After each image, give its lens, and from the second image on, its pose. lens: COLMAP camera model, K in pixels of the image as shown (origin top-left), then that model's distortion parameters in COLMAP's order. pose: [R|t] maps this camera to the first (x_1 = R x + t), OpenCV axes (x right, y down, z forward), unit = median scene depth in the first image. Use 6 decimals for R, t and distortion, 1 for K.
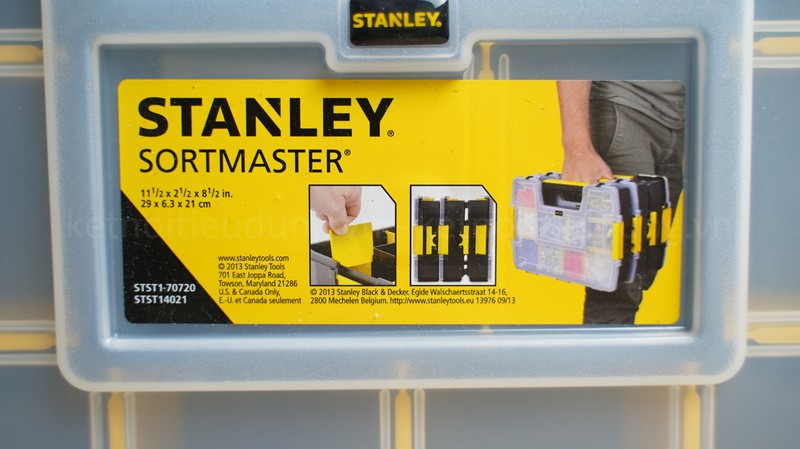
lens RADIAL K [[858.9, 0, 405.9], [0, 858.9, 229.6], [0, 0, 1]] dist [0.224040, 0.000000]
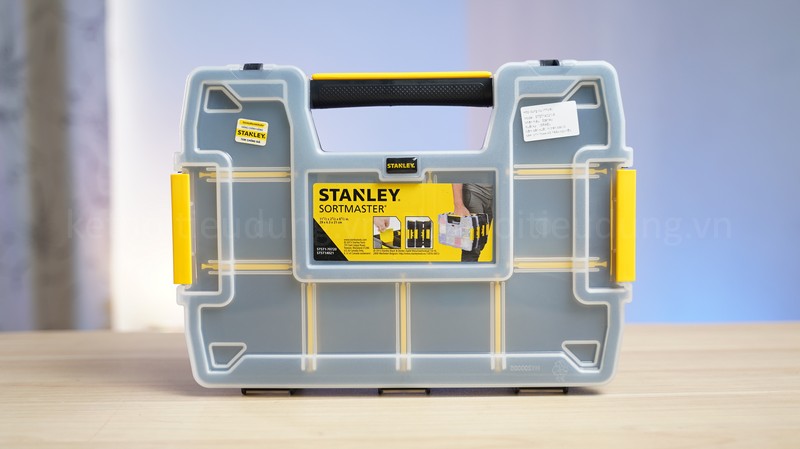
lens RADIAL K [[858.9, 0, 399.6], [0, 858.9, 221.0], [0, 0, 1]] dist [0.224040, 0.000000]
pose [[0.999196, 0.002112, -0.040028, 0.107439], [-0.001112, 0.999687, 0.024989, -0.112032], [0.040068, -0.024924, 0.998886, -2.085602]]
